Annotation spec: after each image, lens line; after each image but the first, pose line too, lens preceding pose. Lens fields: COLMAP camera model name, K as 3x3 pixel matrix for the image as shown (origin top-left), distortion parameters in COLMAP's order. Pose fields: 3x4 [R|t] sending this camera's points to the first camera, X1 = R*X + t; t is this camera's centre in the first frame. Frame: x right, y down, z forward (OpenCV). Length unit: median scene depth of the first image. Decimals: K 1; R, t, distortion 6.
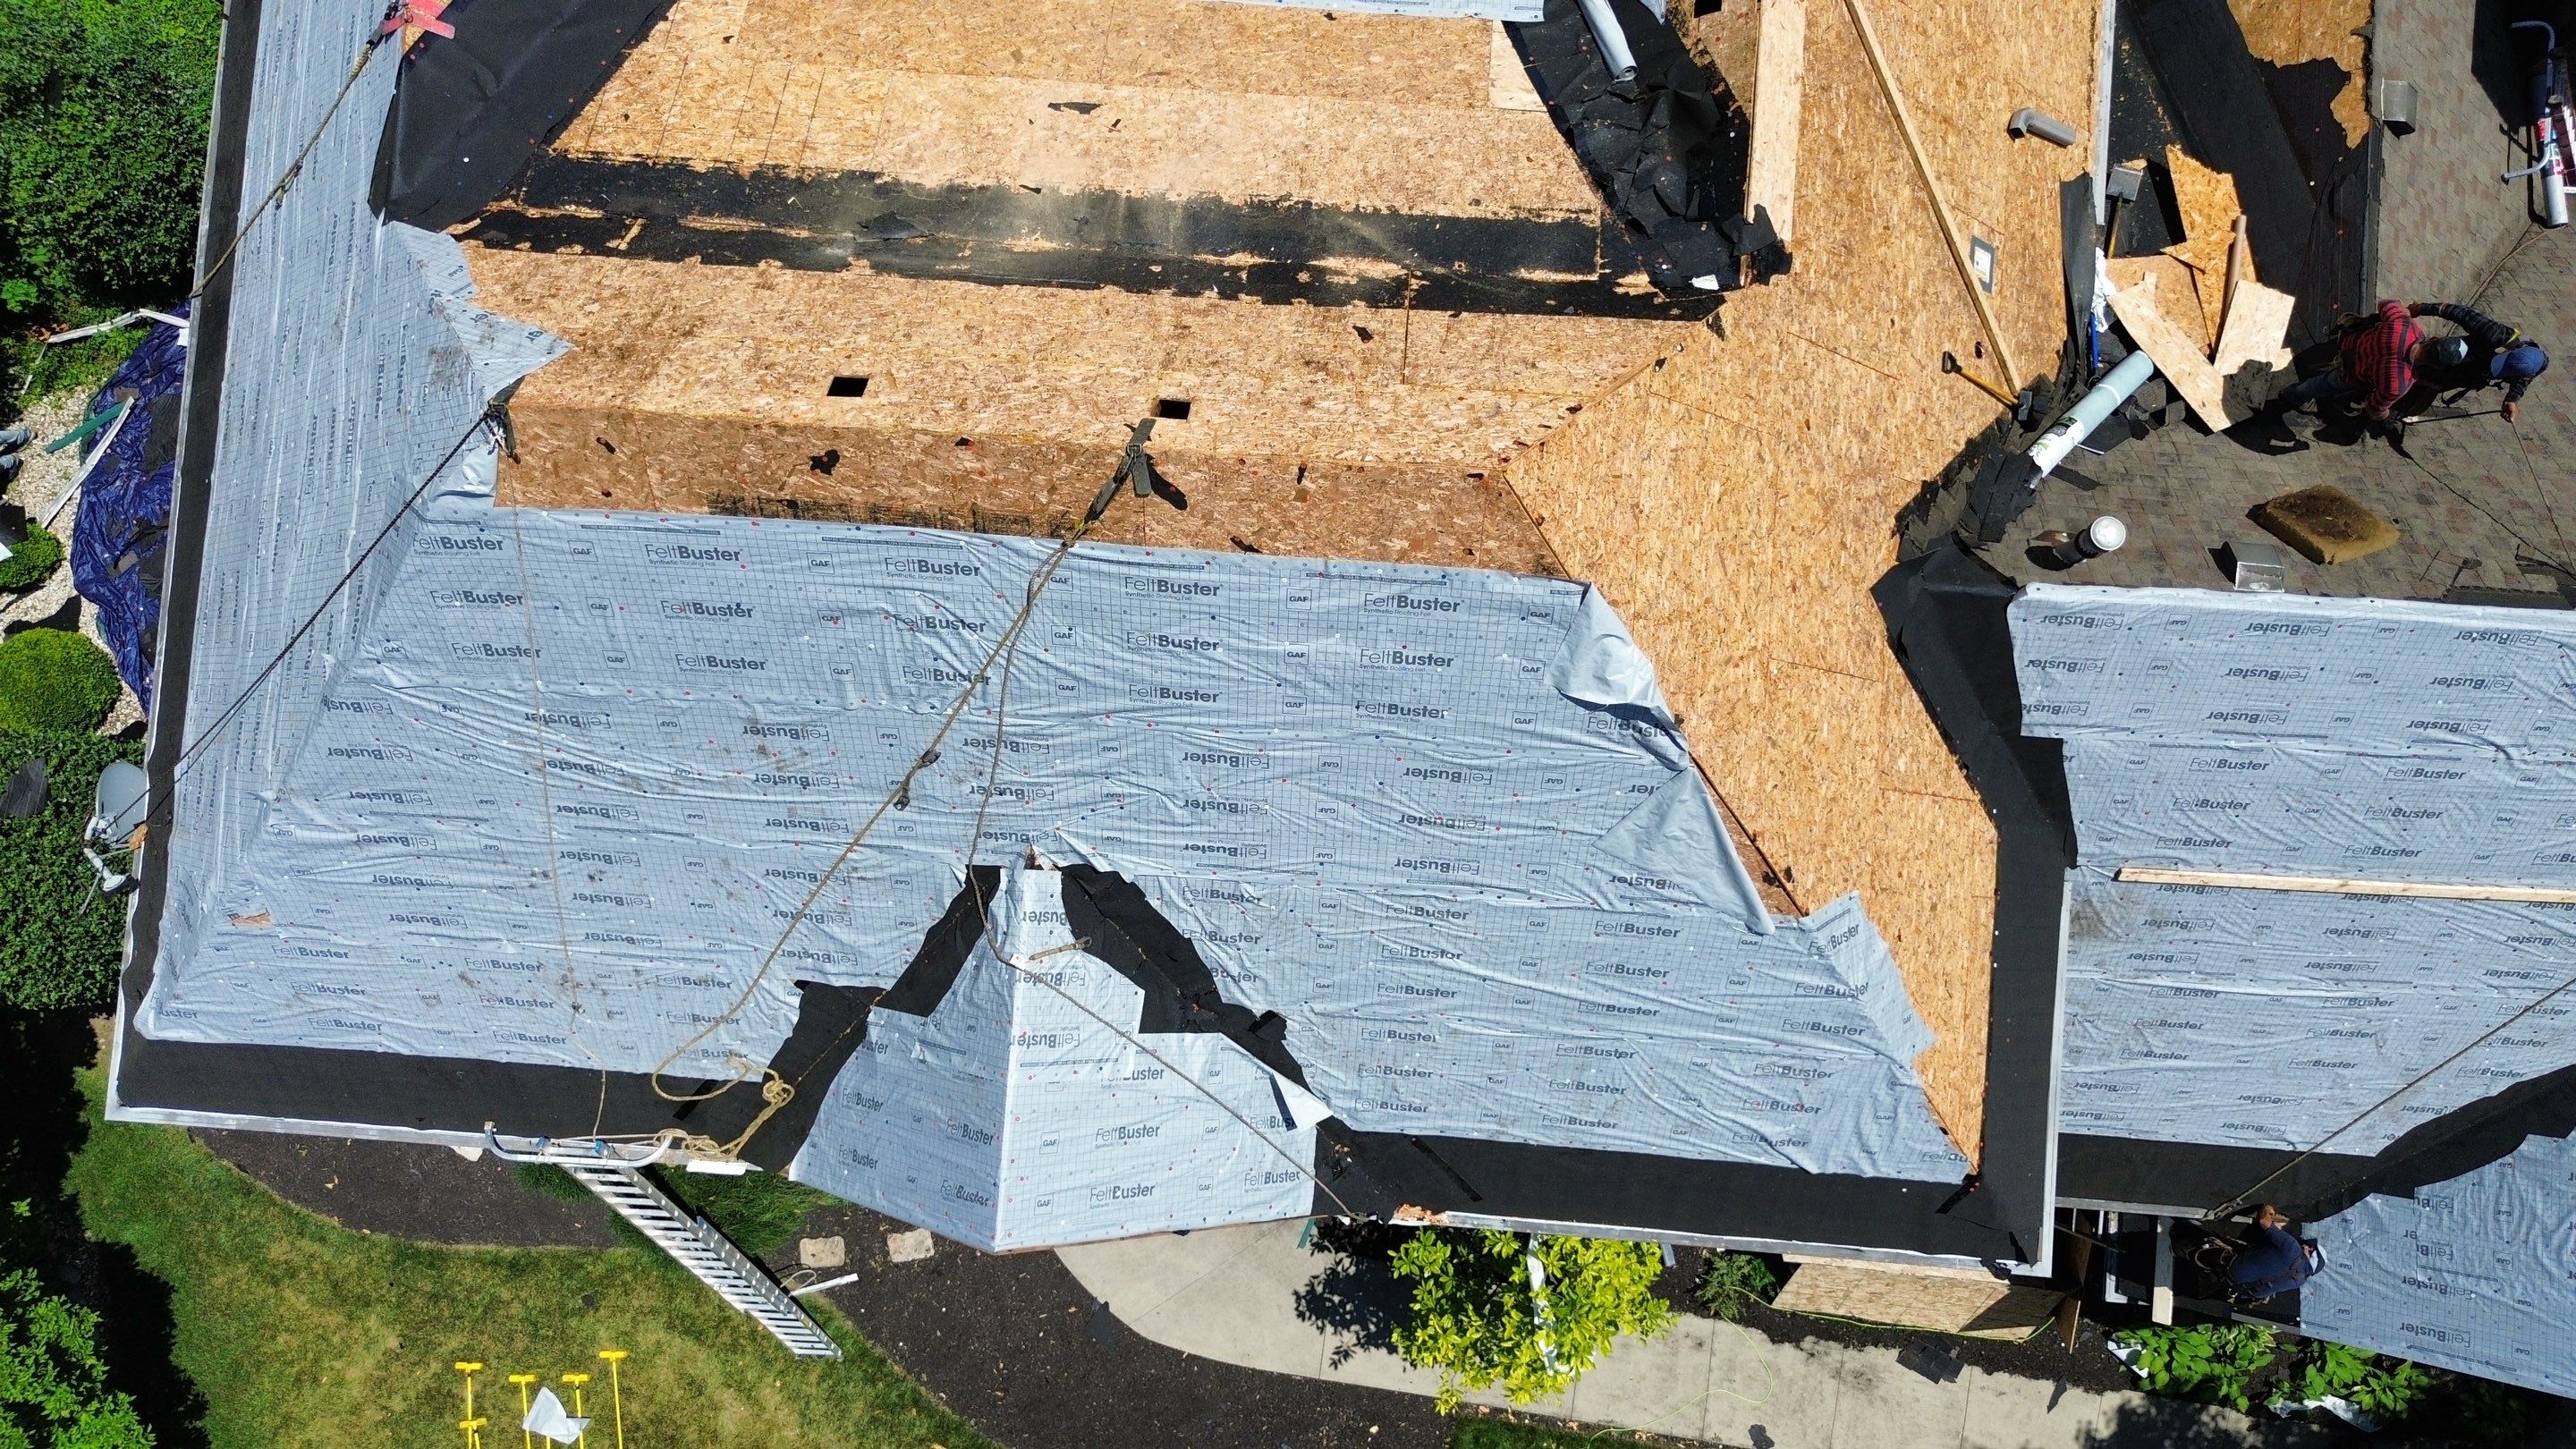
lens RADIAL K [[1833.7, 0, 1297.0], [0, 1833.7, 726.2], [0, 0, 1]] dist [0.068208, -0.080040]
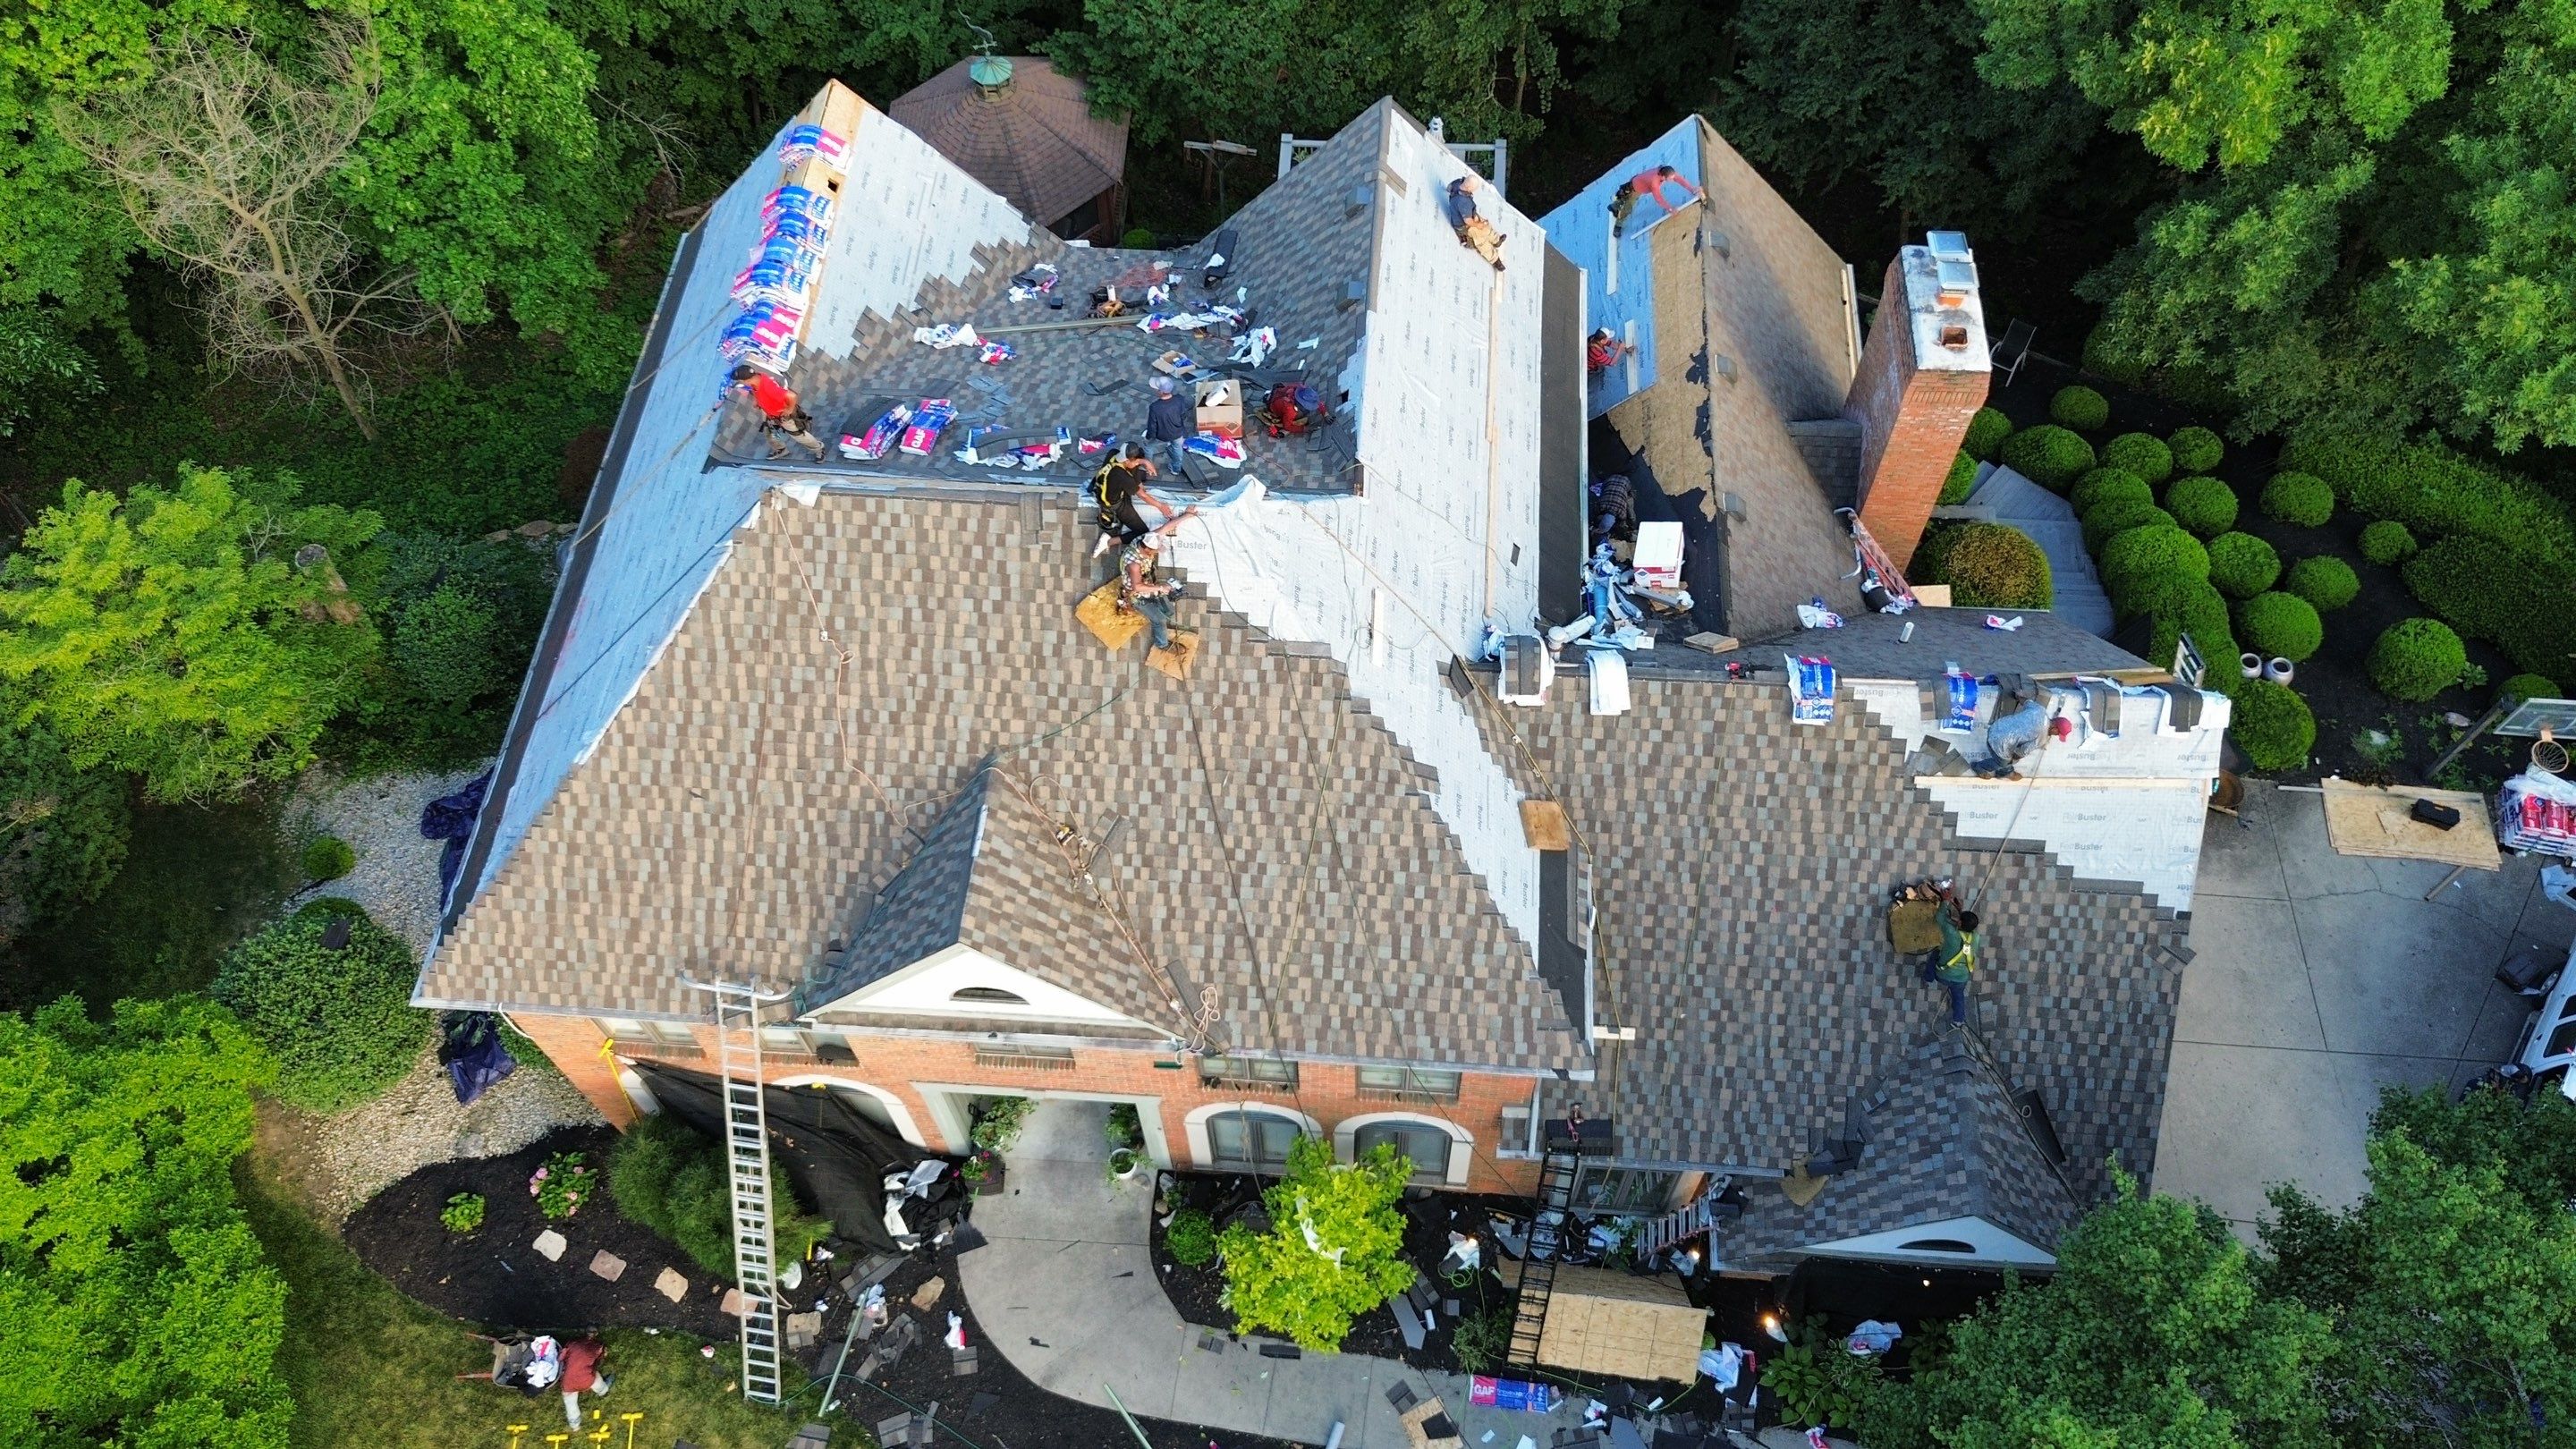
lens RADIAL K [[1833.7, 0, 1298.8], [0, 1833.7, 731.1], [0, 0, 1]] dist [0.068208, -0.080040]
pose [[0.999911, 0.009186, 0.009649, 0.136200], [-0.003452, 0.878172, -0.478332, 0.864587], [-0.012867, 0.478257, 0.878126, -0.616891]]
